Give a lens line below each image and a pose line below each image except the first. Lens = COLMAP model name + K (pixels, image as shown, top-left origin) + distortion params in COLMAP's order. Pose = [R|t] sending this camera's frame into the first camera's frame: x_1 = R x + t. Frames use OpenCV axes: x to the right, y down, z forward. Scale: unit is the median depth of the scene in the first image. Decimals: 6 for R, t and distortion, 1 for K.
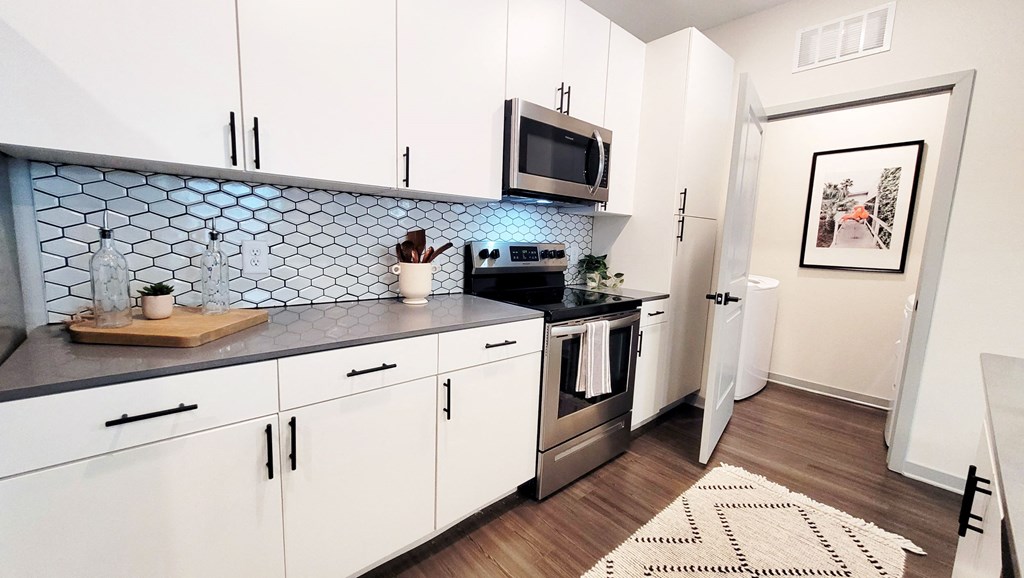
lens RADIAL K [[400.7, 0, 516.2], [0, 400.7, 292.9], [0, 0, 1]] dist [-0.001591, -0.000078]
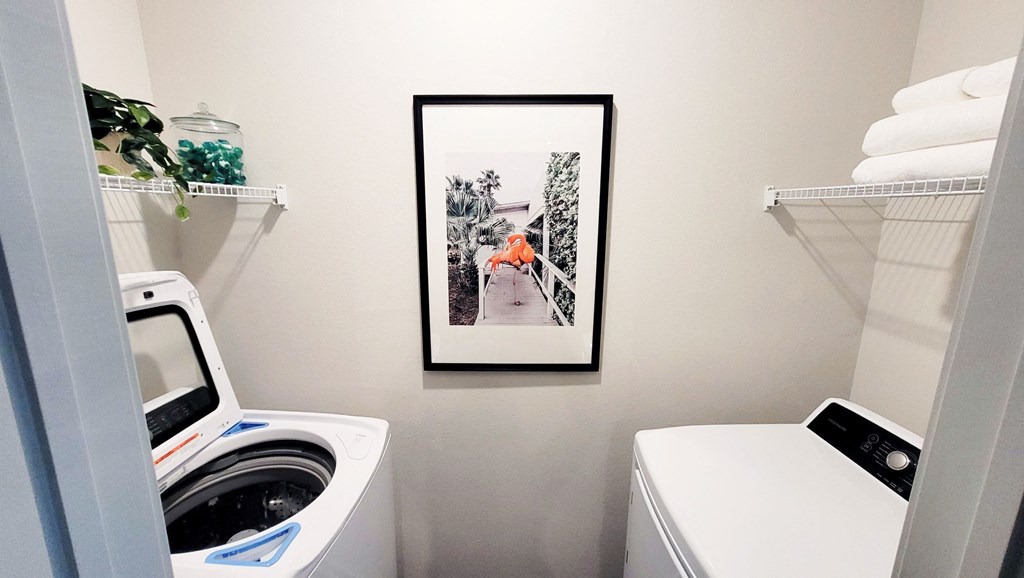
lens RADIAL K [[400.7, 0, 515.6], [0, 400.7, 288.5], [0, 0, 1]] dist [-0.001591, -0.000078]
pose [[0.697192, -0.165926, 0.697418, 0.539534], [0.107695, 0.986047, 0.126935, -0.215866], [-0.708749, -0.013389, 0.705334, 0.690264]]
